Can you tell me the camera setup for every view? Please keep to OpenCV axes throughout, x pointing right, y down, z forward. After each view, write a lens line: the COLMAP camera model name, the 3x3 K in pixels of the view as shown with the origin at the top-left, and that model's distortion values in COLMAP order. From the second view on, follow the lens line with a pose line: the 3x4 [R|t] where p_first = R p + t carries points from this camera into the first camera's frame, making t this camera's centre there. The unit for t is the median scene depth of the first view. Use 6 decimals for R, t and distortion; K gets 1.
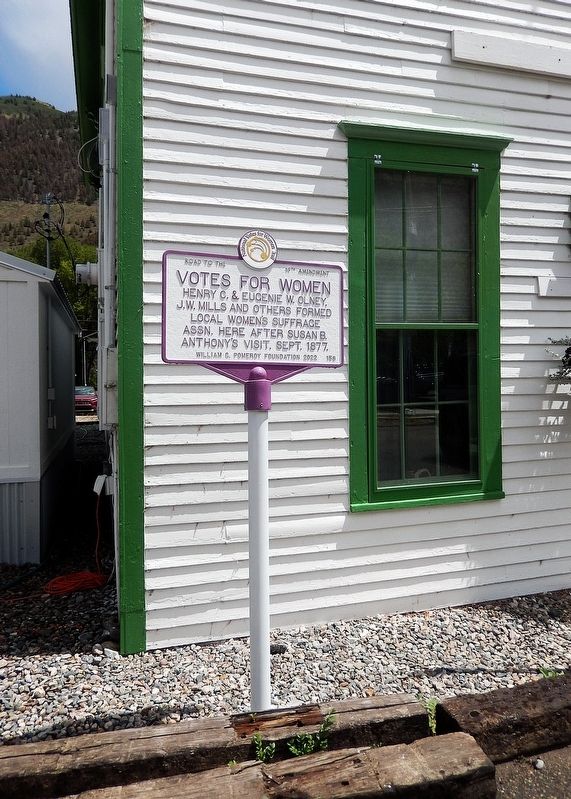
lens RADIAL K [[664.7, 0, 345.3], [0, 664.7, 354.4], [0, 0, 1]] dist [-0.032435, -0.029203]
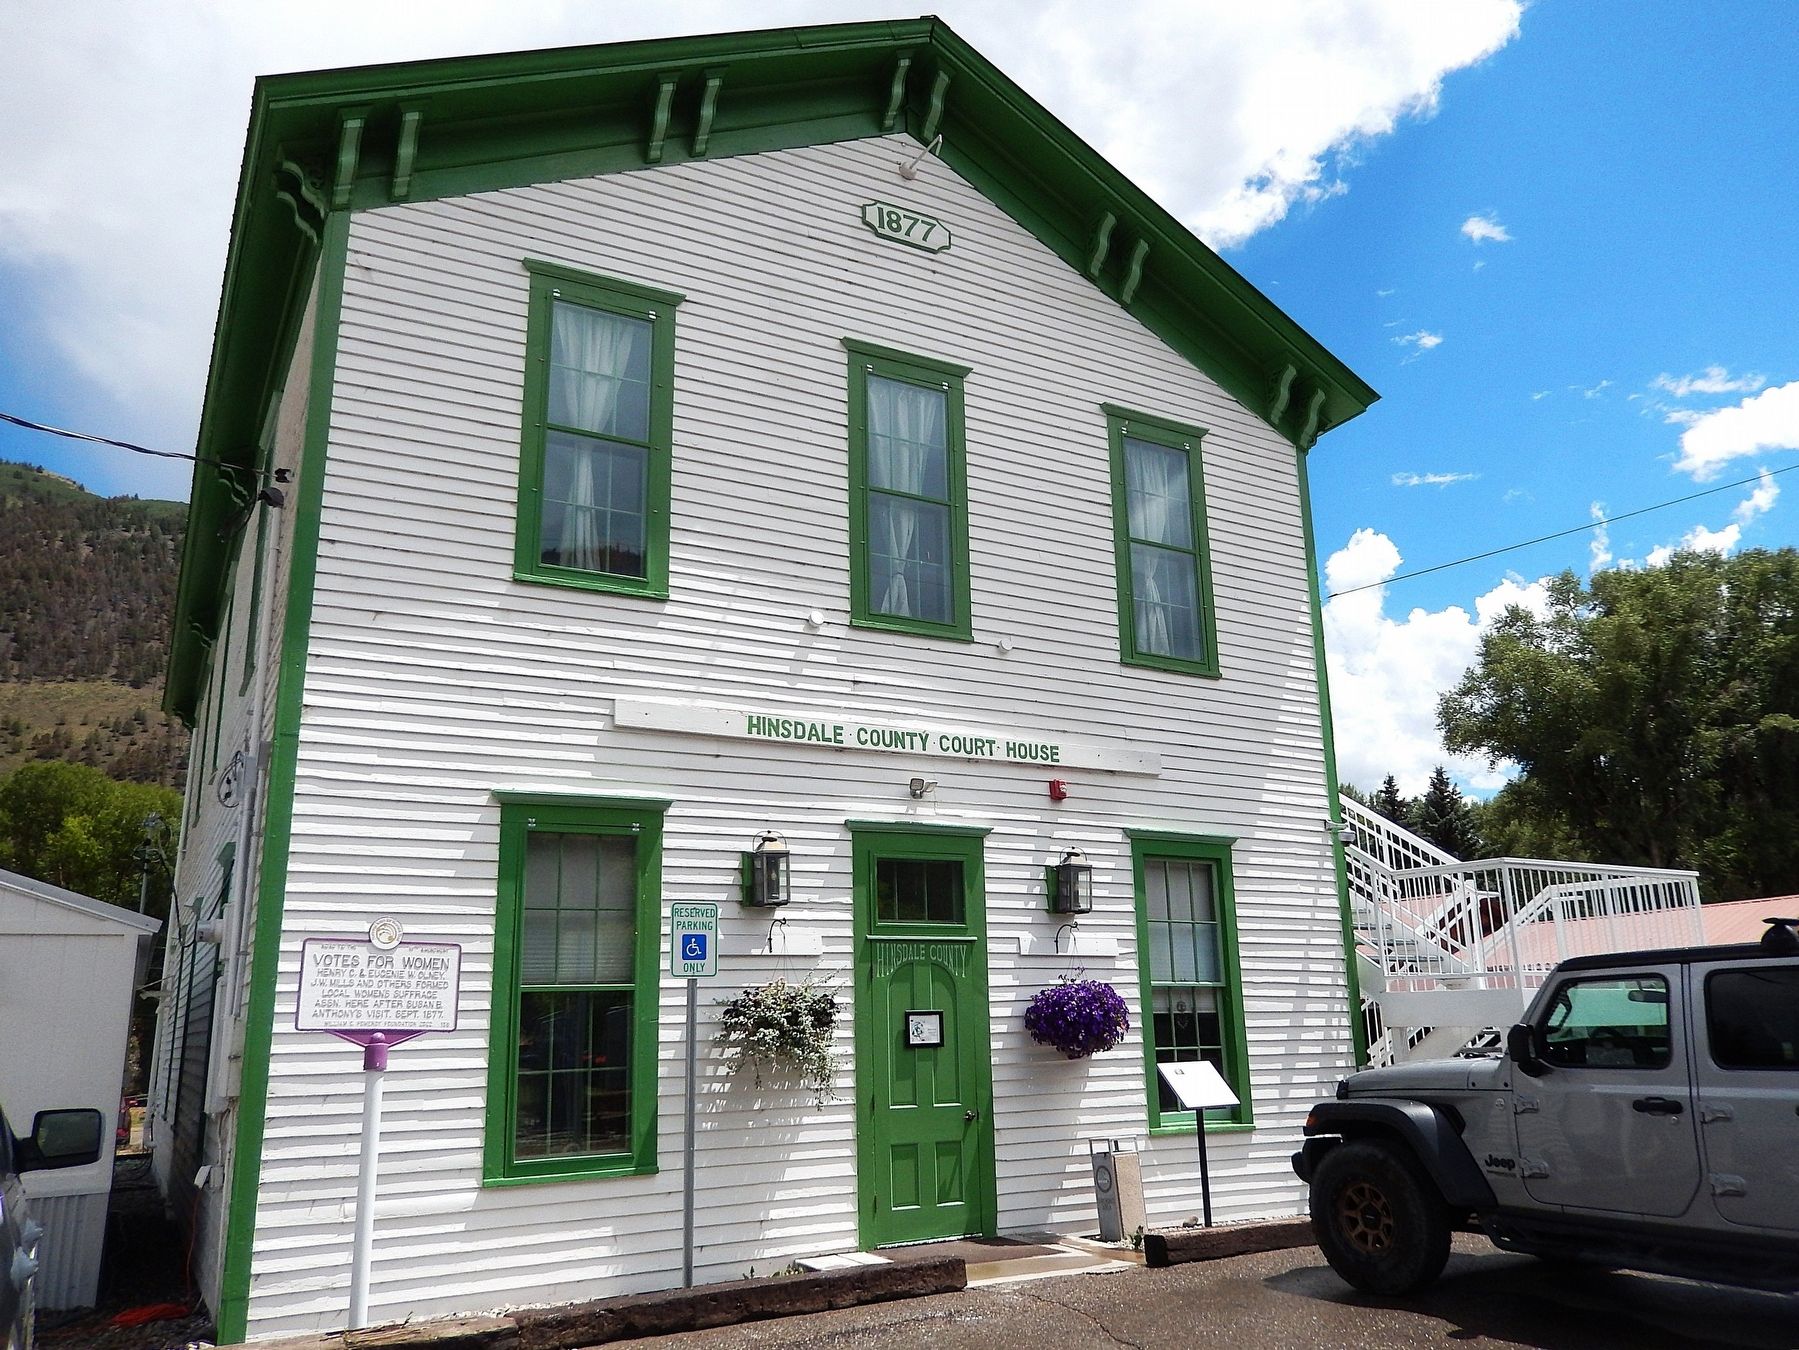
lens RADIAL K [[1313.7, 0, 897.6], [0, 1313.7, 672.4], [0, 0, 1]] dist [-0.009246, -0.009014]
pose [[0.987034, 0.023900, 0.158721, 0.394032], [0.016390, 0.968677, -0.247783, -0.010215], [-0.159671, 0.247171, 0.955726, -1.536630]]
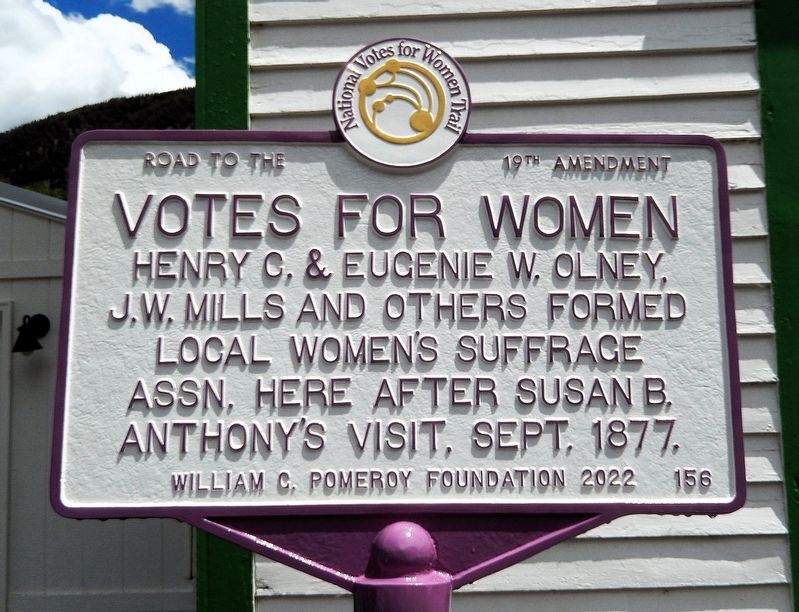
lens RADIAL K [[878.2, 0, 401.5], [0, 878.2, 299.5], [0, 0, 1]] dist [0.019709, 0.000000]
pose [[0.914972, -0.056193, -0.399586, 0.016755], [0.030424, 0.997044, -0.070547, -0.045353], [0.402369, 0.052392, 0.913977, 0.641912]]
